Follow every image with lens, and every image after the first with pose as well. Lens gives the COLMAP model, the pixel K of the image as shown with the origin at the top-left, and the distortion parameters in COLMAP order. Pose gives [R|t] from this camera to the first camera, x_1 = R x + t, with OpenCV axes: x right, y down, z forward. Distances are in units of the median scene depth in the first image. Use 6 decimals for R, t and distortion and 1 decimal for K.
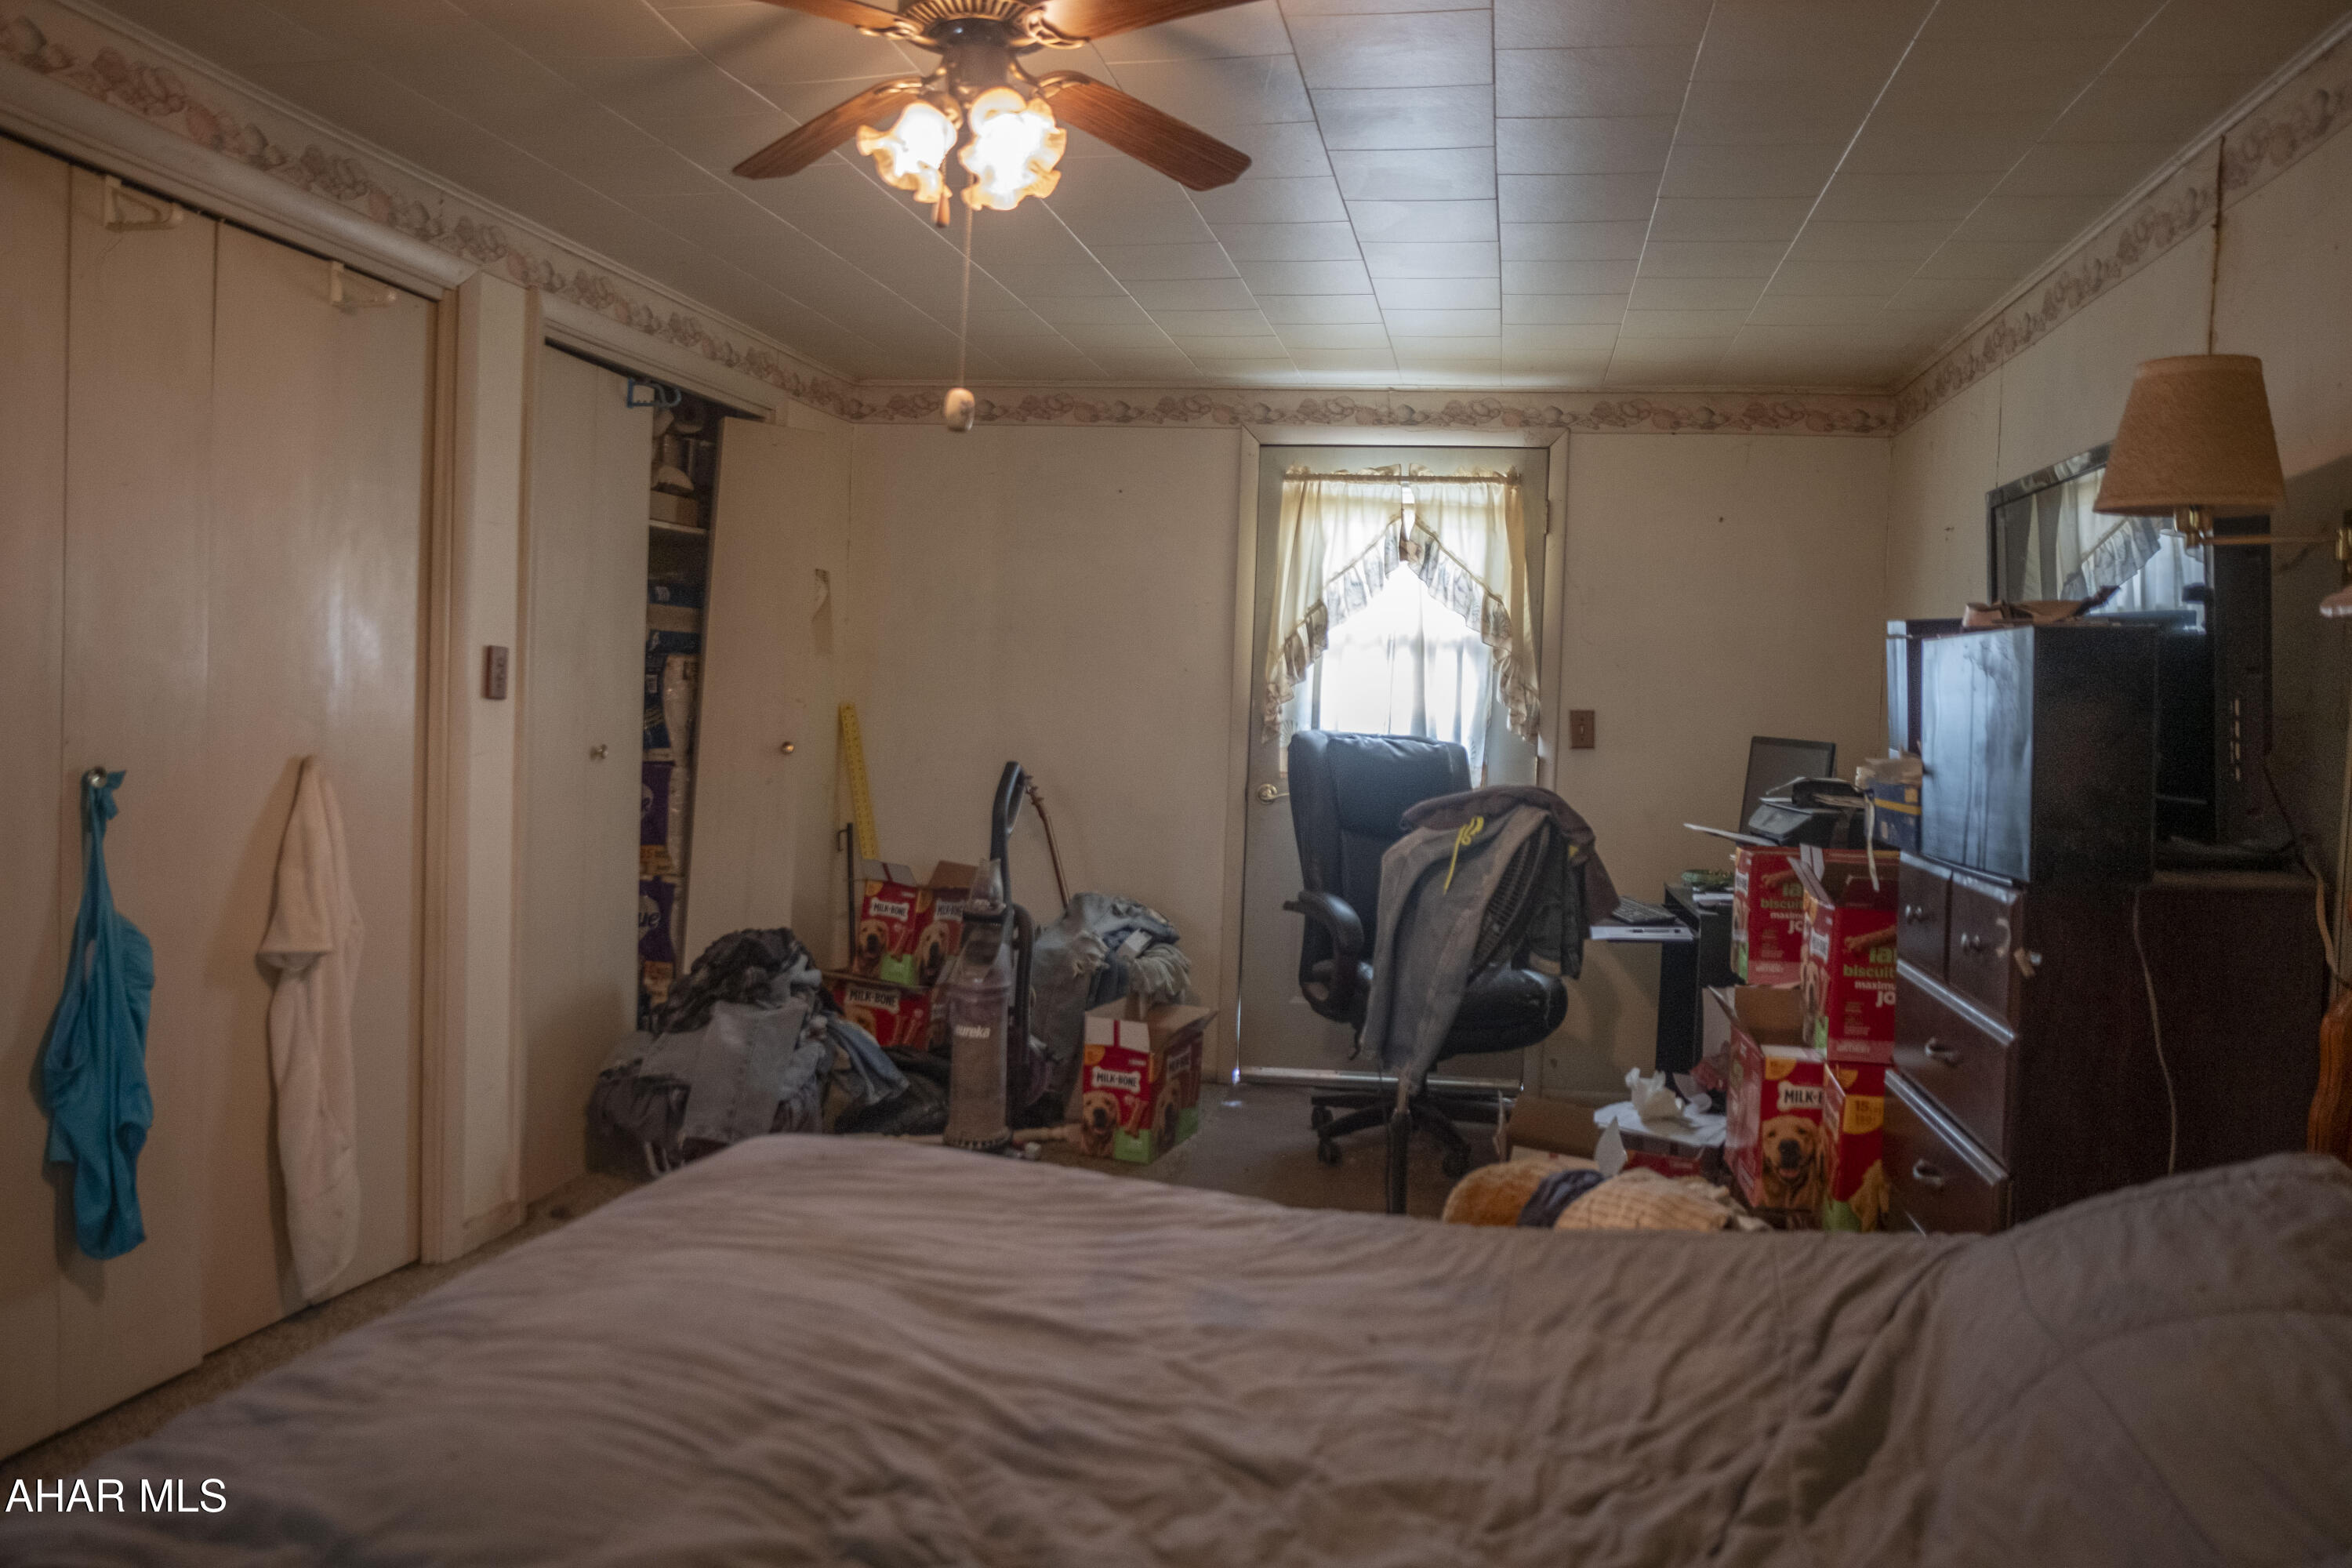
lens RADIAL K [[1788.6, 0, 1173.7], [0, 1788.6, 798.1], [0, 0, 1]] dist [-0.090607, 0.075409]
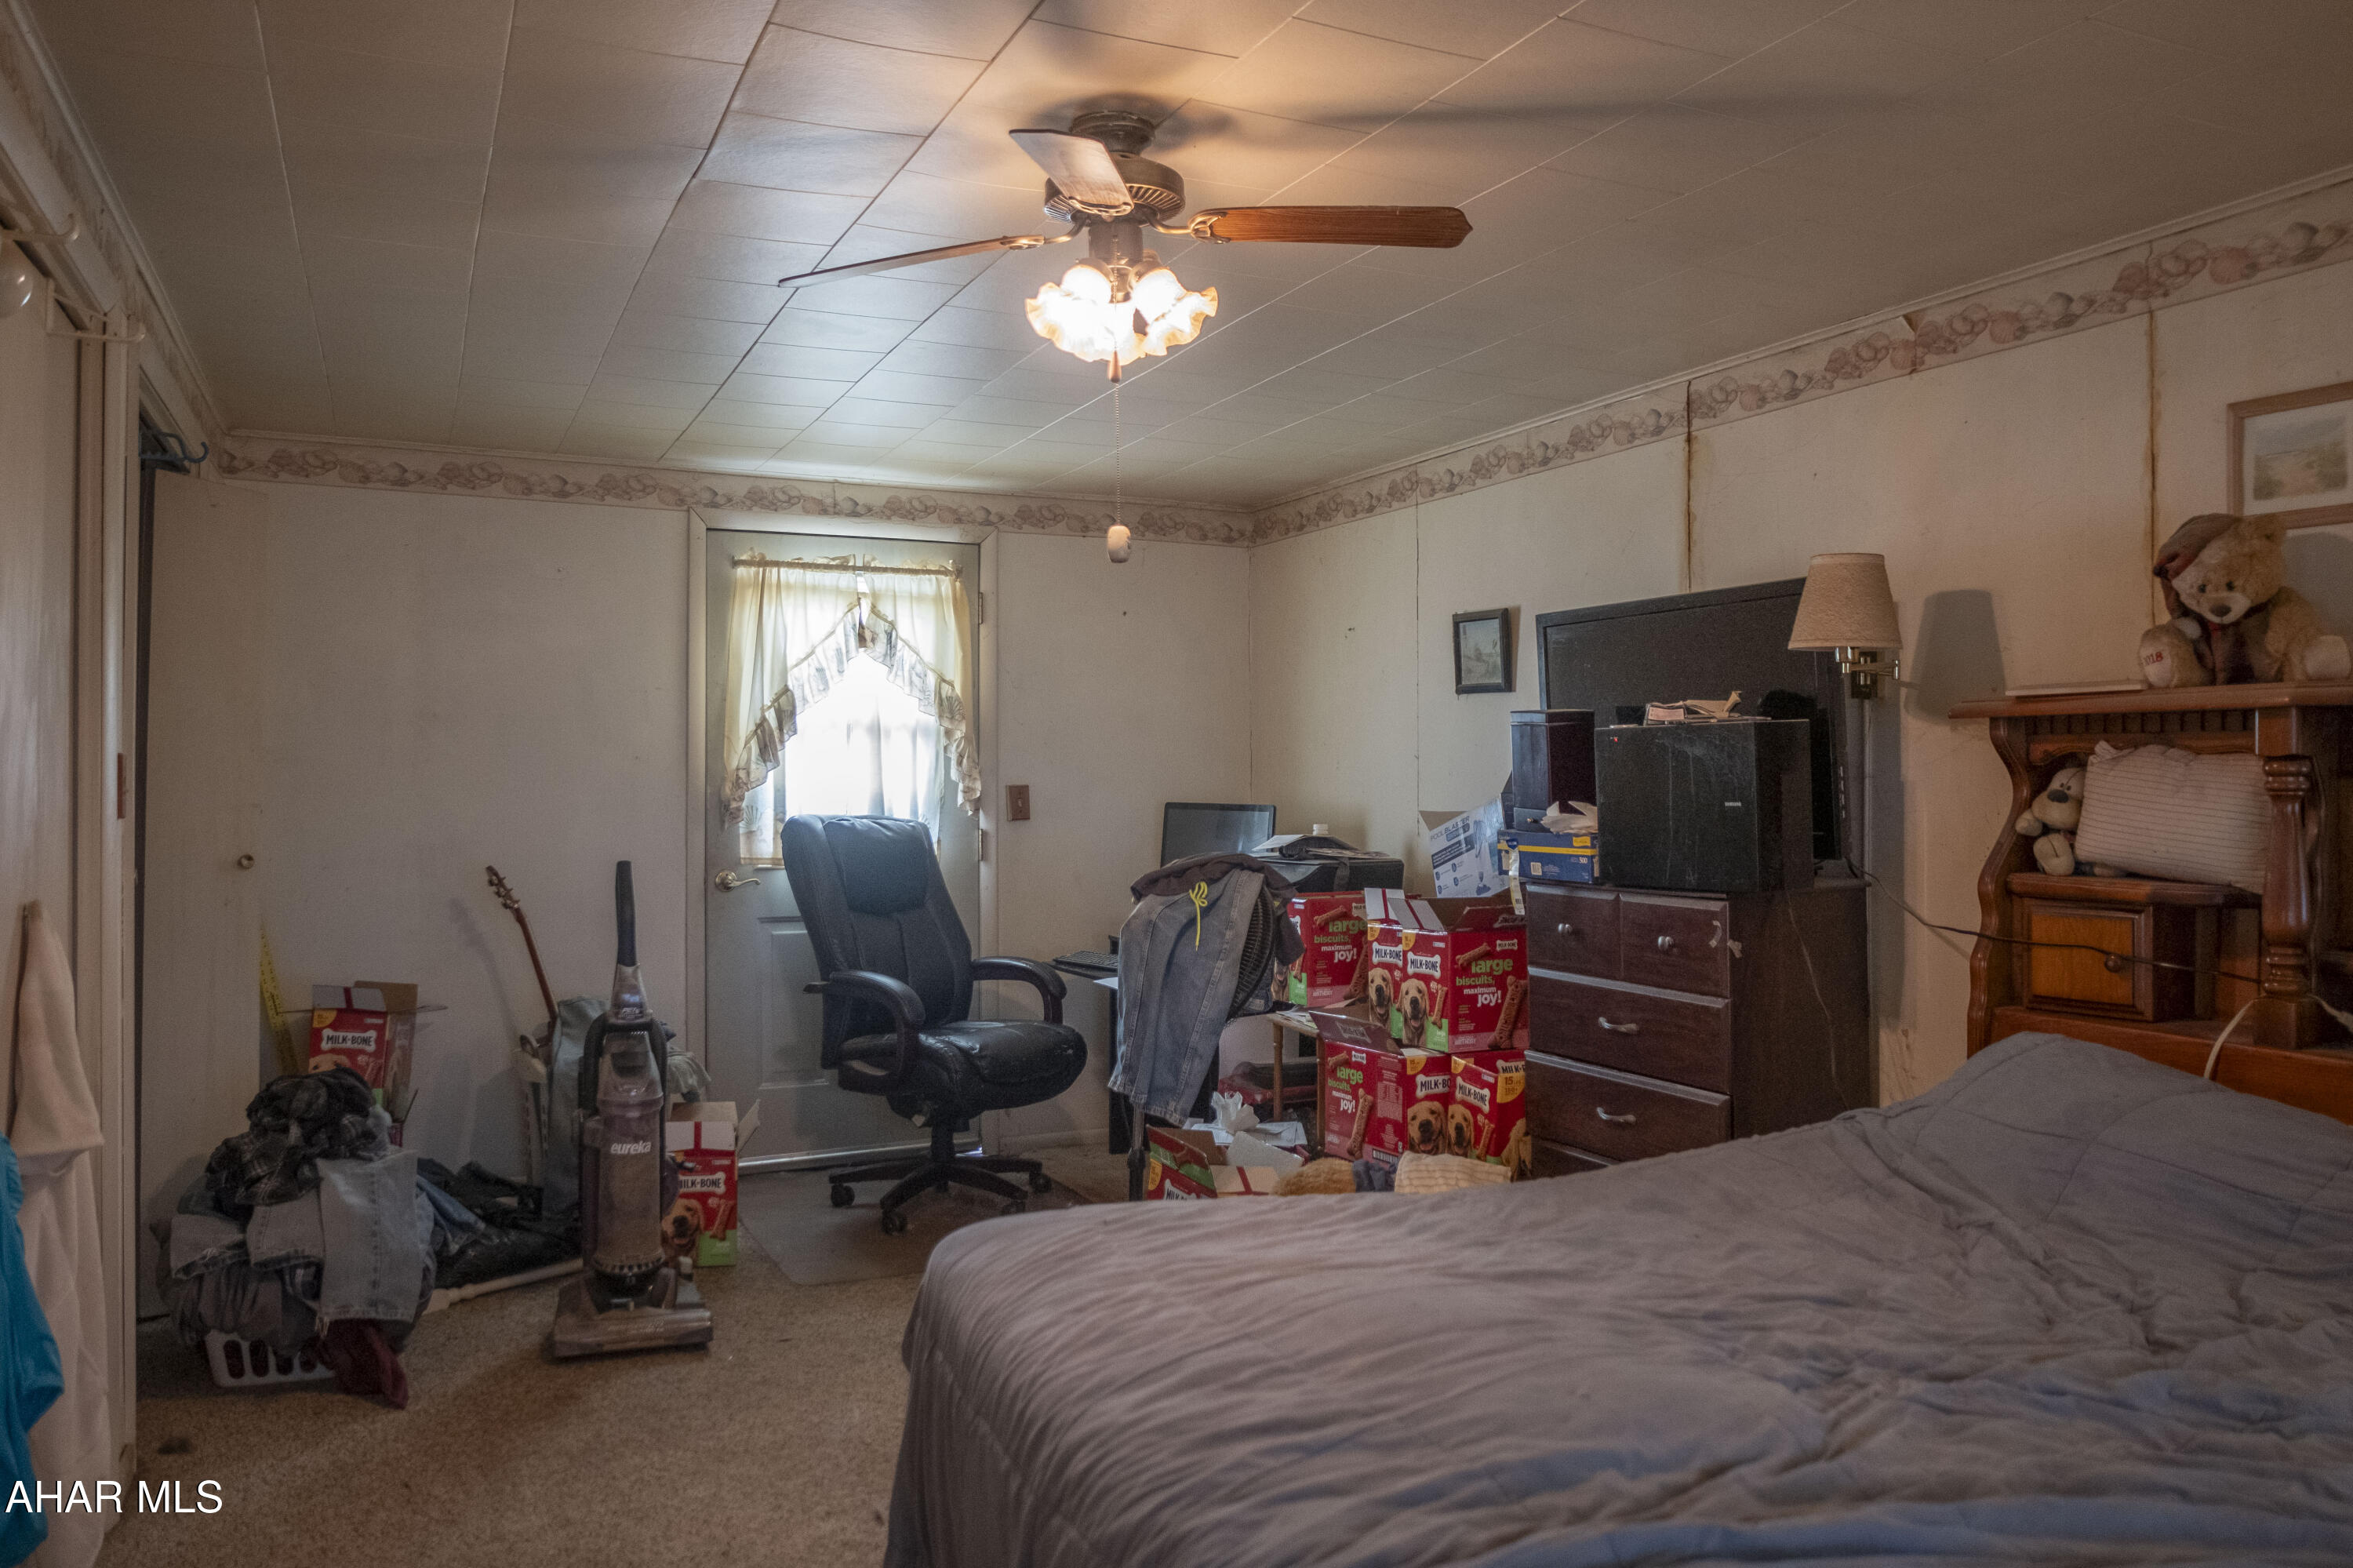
lens RADIAL K [[1926.1, 0, 1176.5], [0, 1926.1, 784.0], [0, 0, 1]] dist [-0.108317, 0.144003]
pose [[0.781531, -0.034133, 0.622932, -0.429685], [0.061046, 0.997894, -0.021910, -0.018372], [-0.620873, 0.055151, 0.781969, 0.017467]]
